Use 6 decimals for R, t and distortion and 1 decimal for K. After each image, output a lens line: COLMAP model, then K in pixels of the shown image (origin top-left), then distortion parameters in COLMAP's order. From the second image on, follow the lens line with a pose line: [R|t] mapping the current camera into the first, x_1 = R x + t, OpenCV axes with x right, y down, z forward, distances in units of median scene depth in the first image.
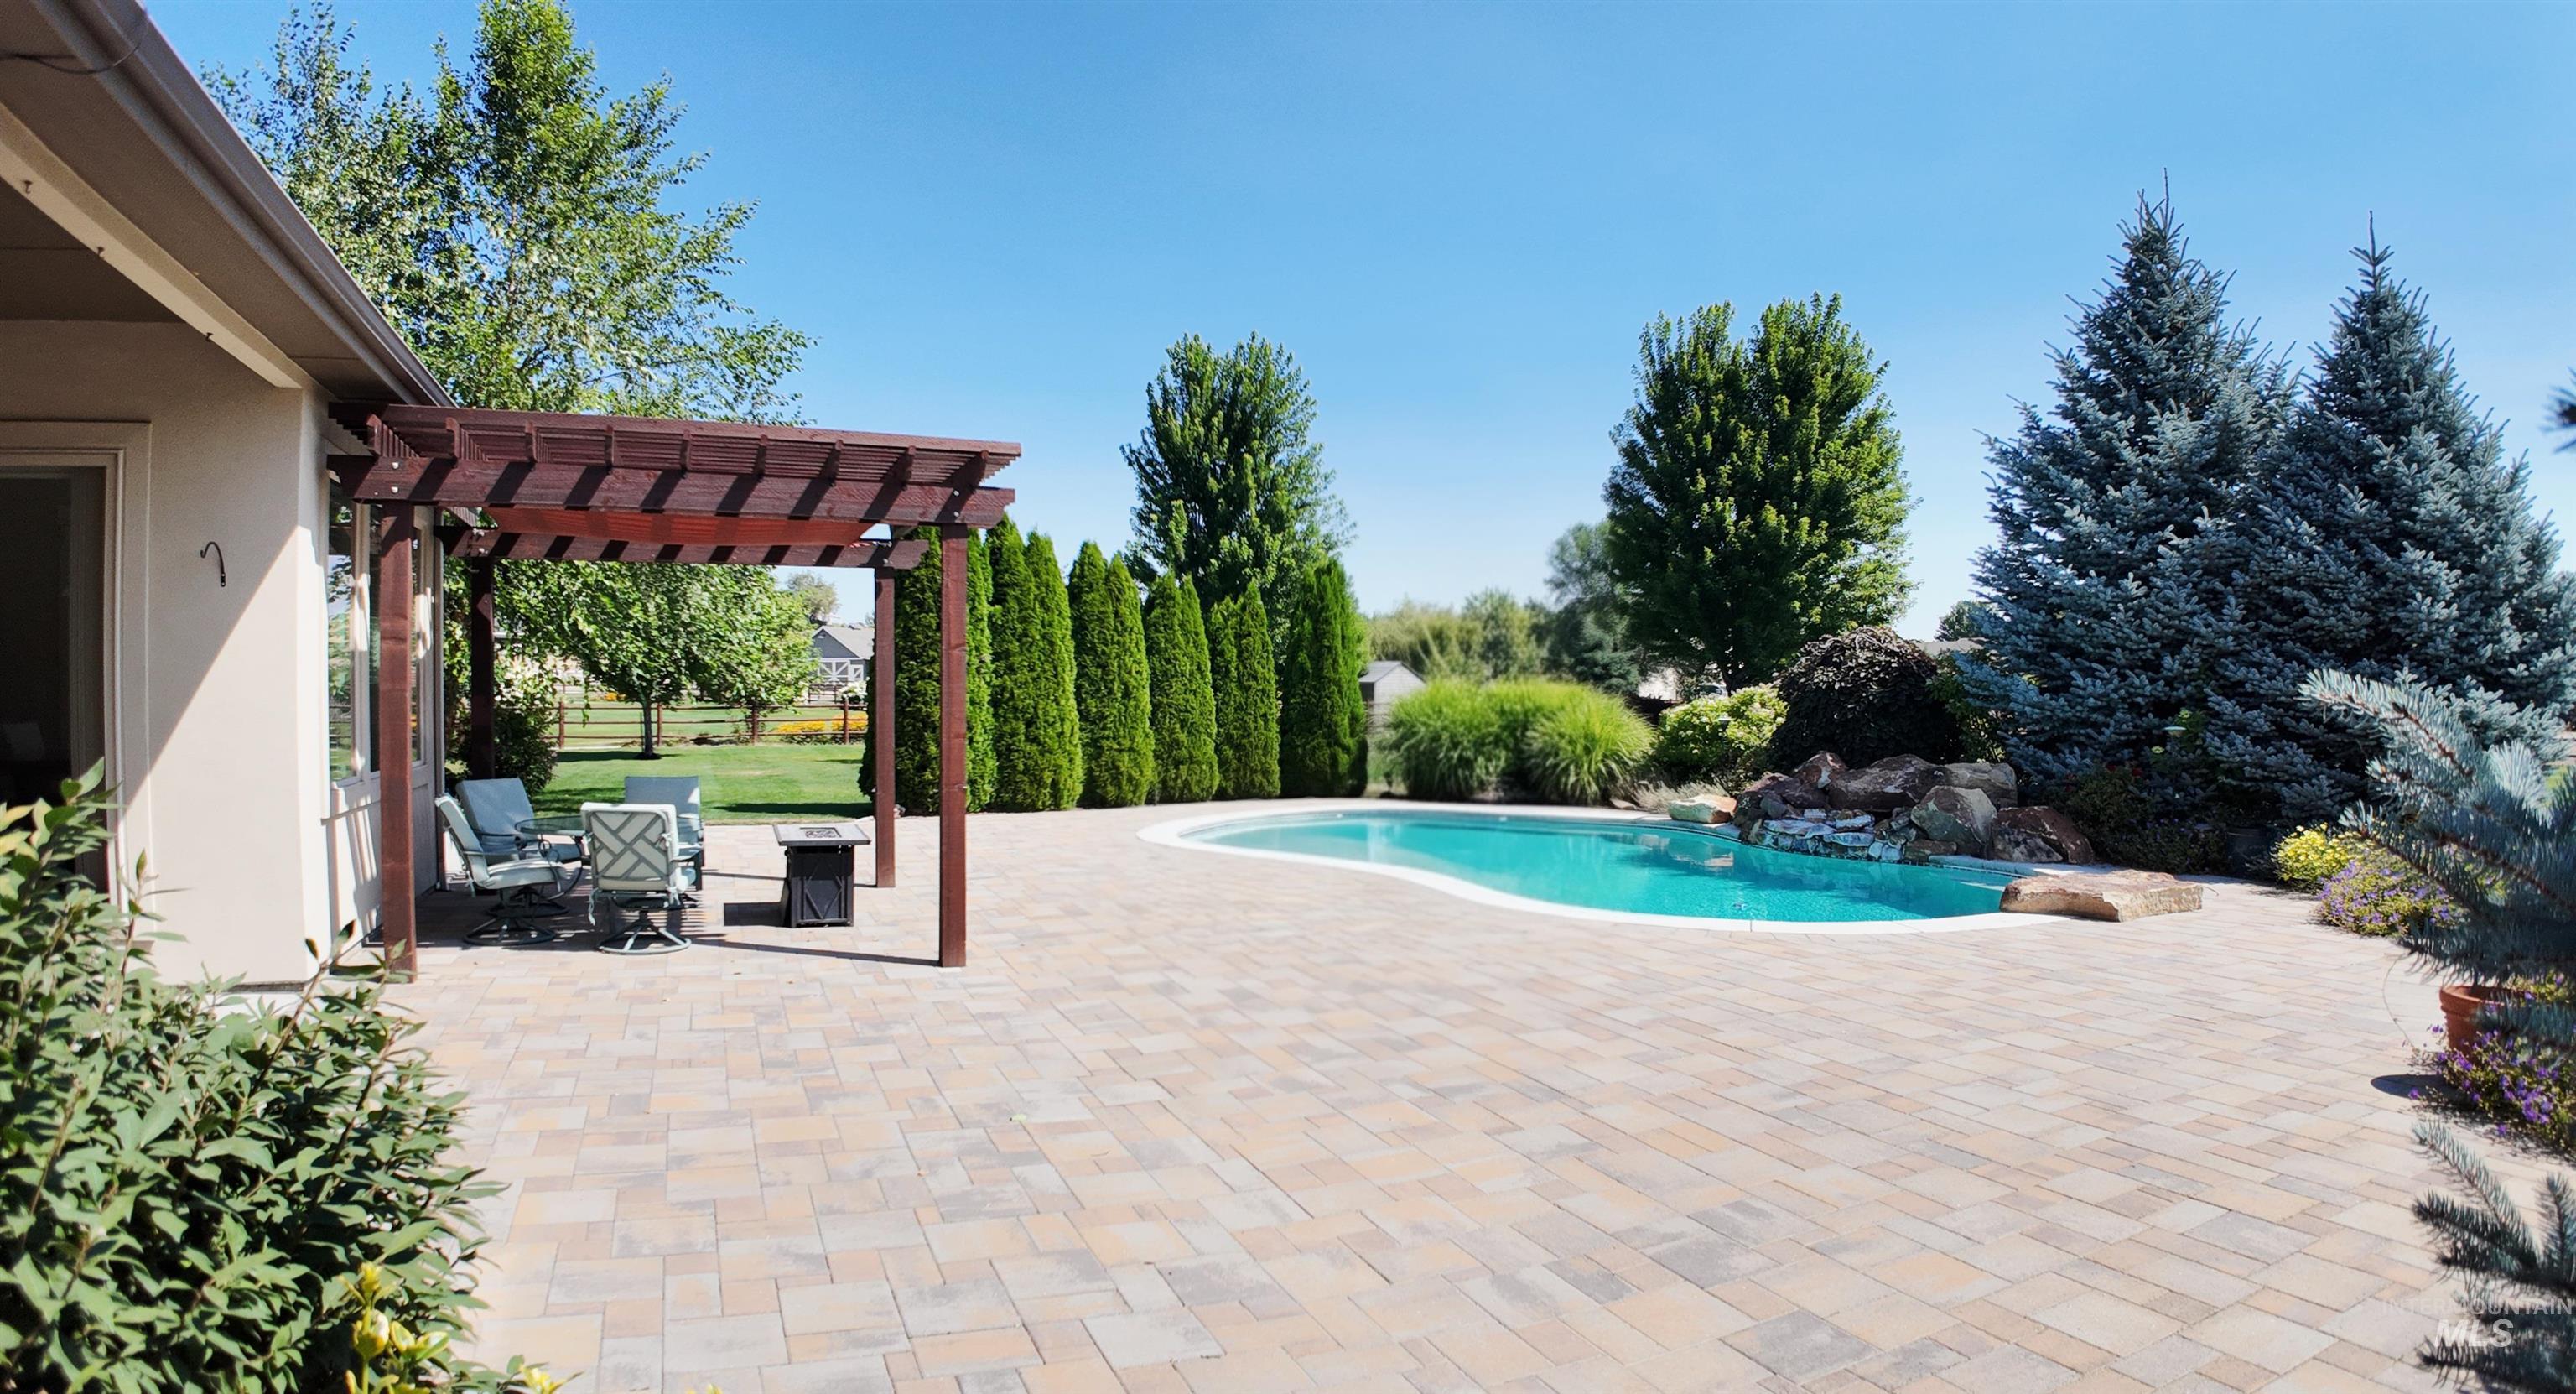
lens RADIAL K [[1363.8, 0, 1294.2], [0, 1363.8, 721.0], [0, 0, 1]] dist [-0.107297, -0.001669]
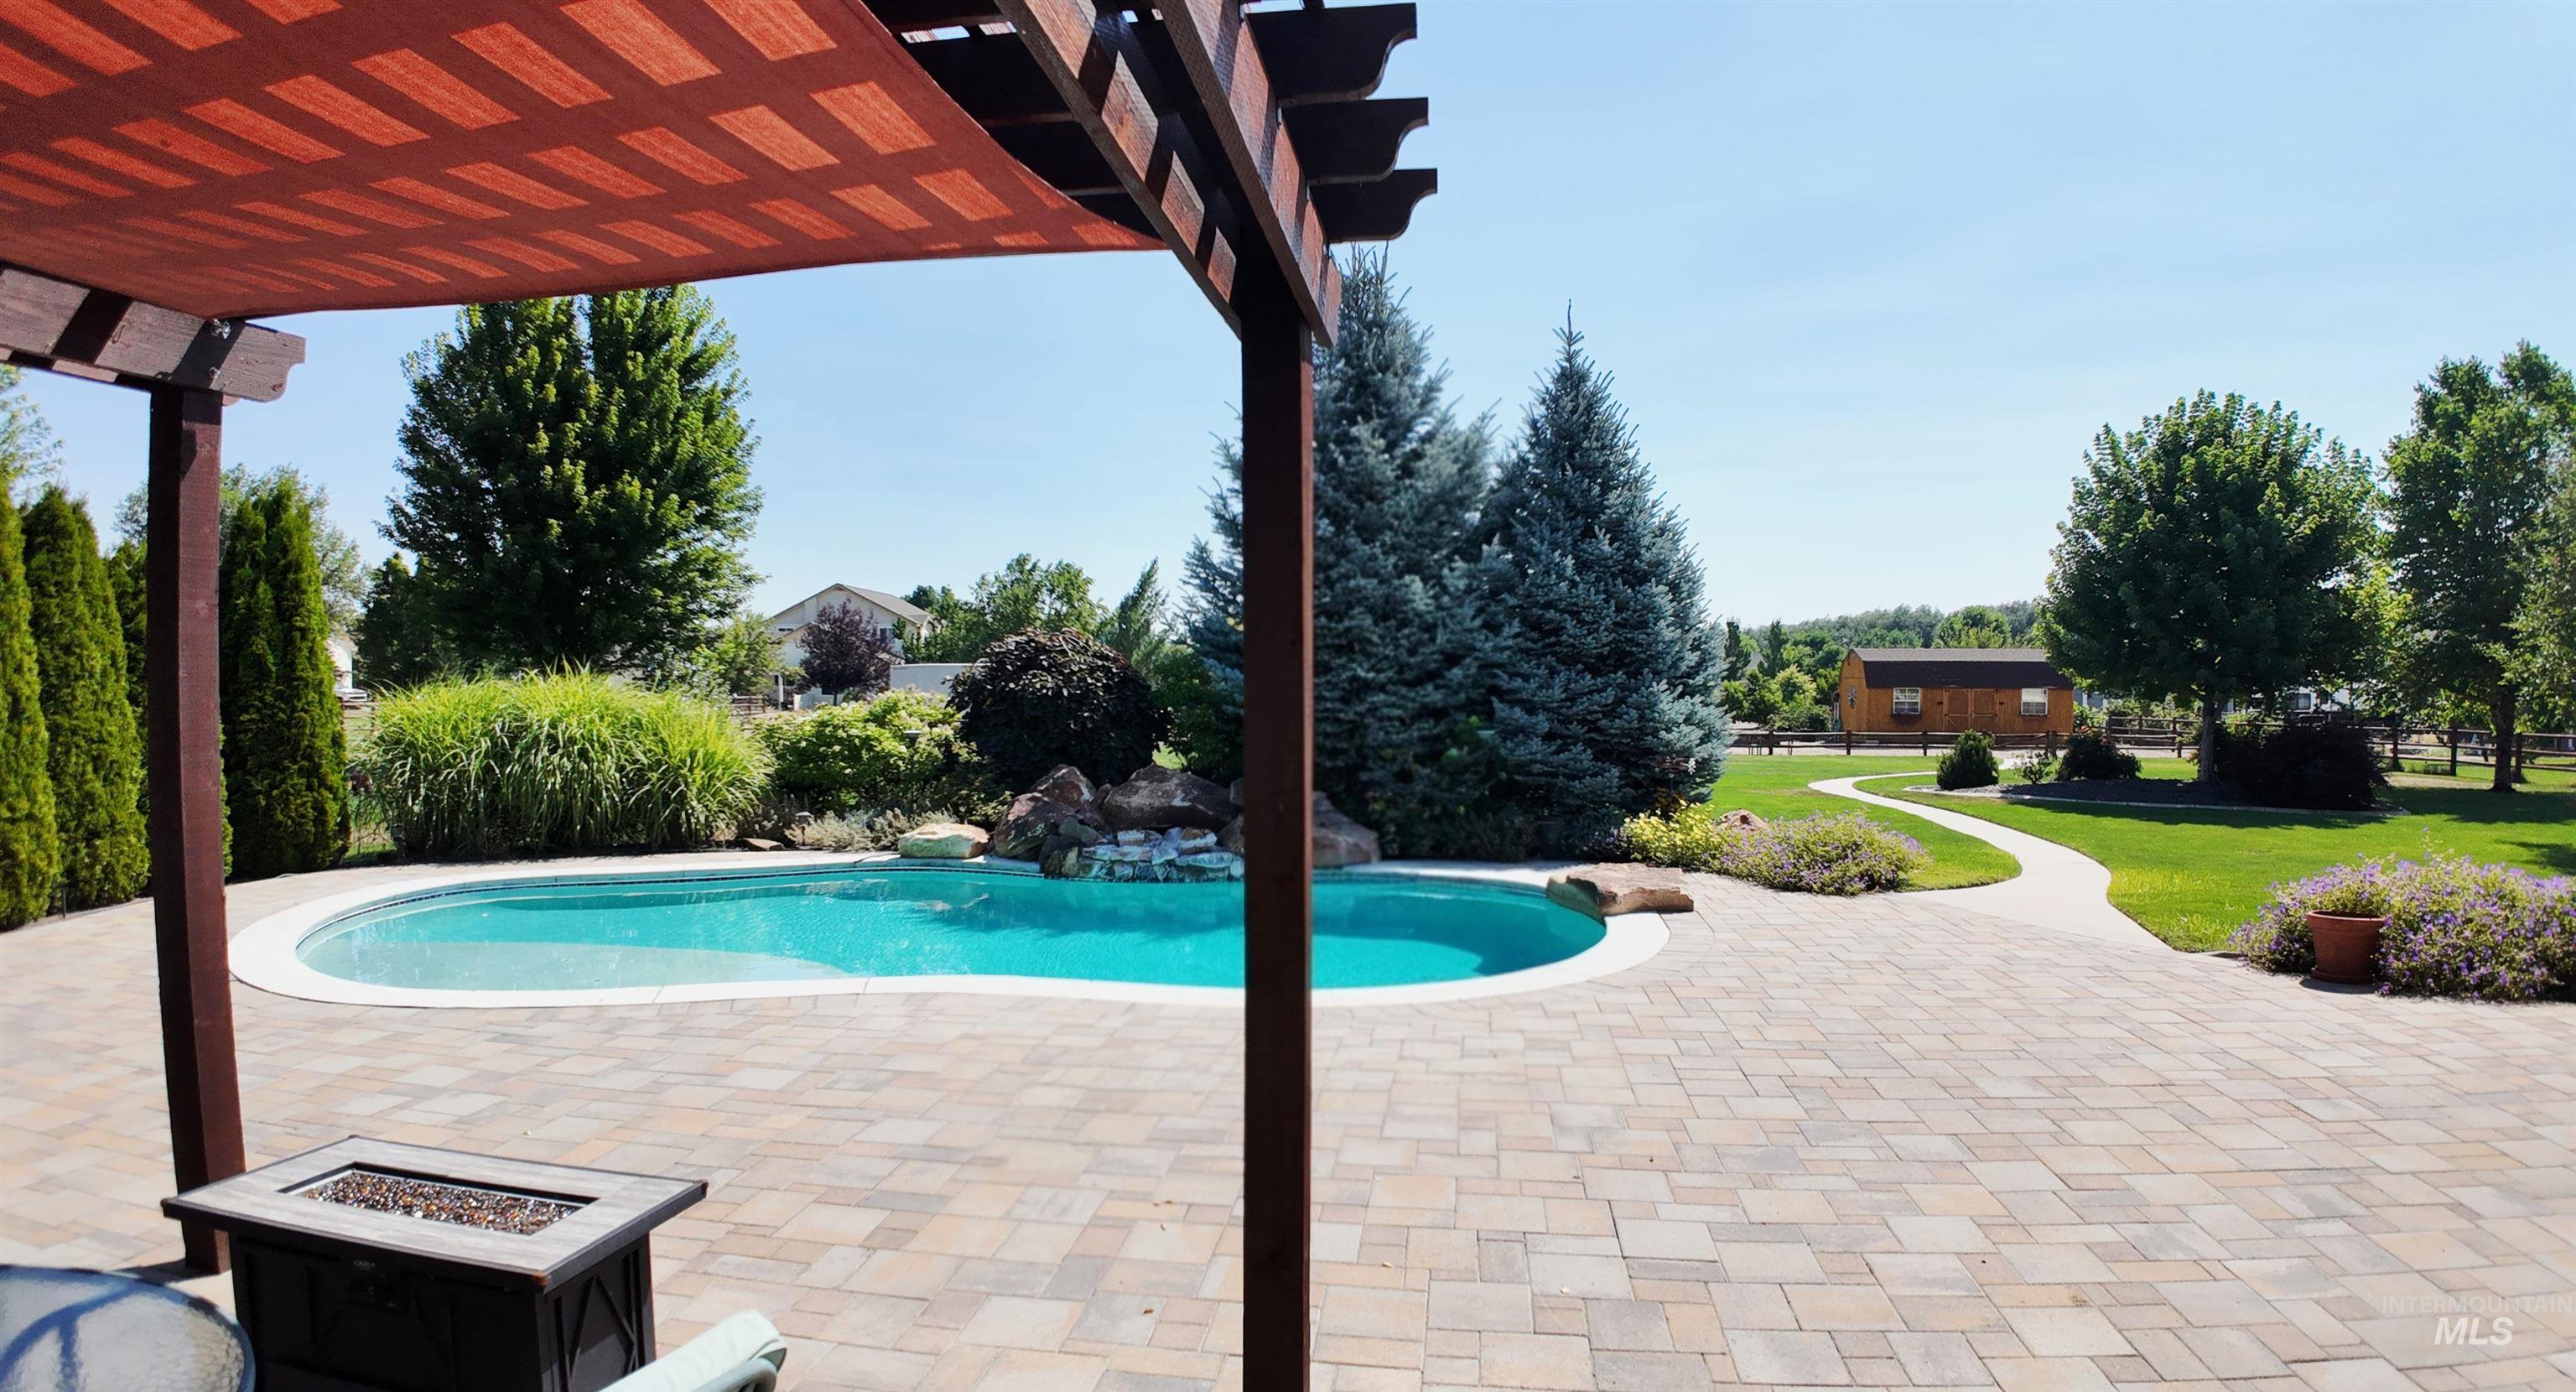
lens RADIAL K [[1364.8, 0, 1292.5], [0, 1364.8, 725.0], [0, 0, 1]] dist [-0.111807, -0.001574]
pose [[0.519928, -0.021987, 0.853927, -0.363530], [0.016158, 0.999743, 0.015904, -0.019778], [-0.854057, 0.005529, 0.520149, 0.483019]]
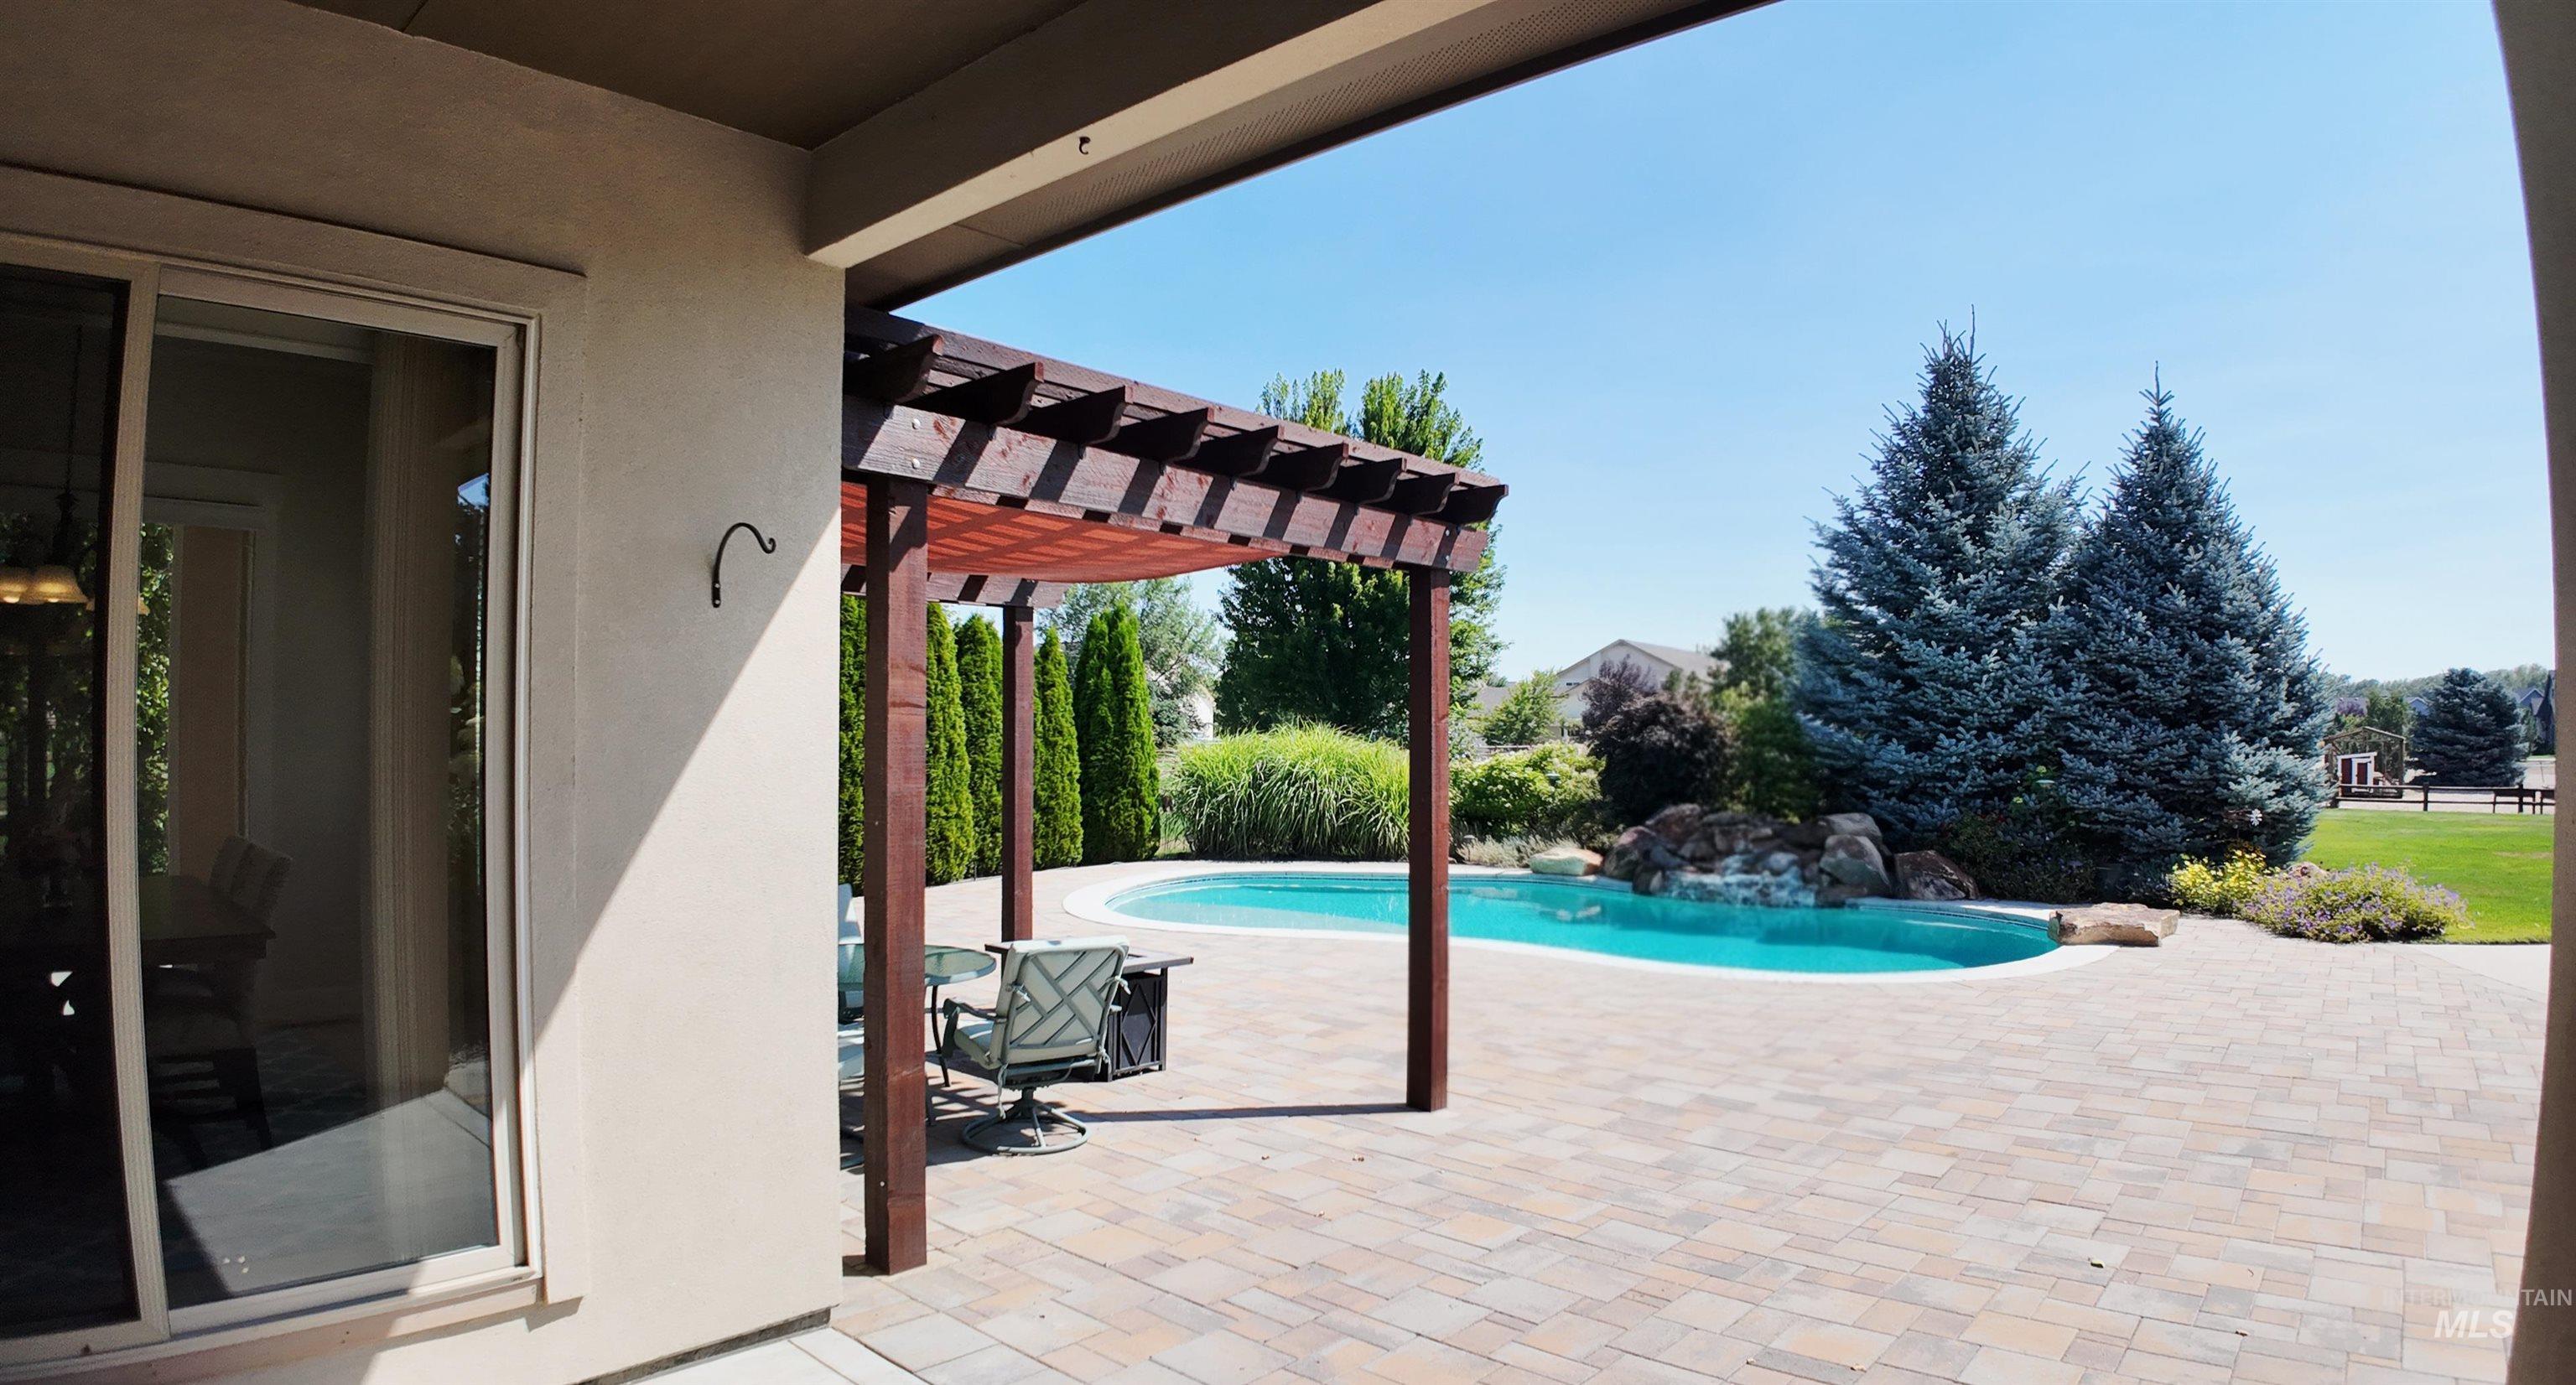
lens RADIAL K [[1360.6, 0, 1285.0], [0, 1360.6, 717.8], [0, 0, 1]] dist [-0.107872, -0.000785]
pose [[0.906518, 0.007680, 0.422097, -0.414953], [0.007355, 0.999395, -0.033981, -0.015467], [-0.422102, 0.033909, 0.905914, 0.184276]]
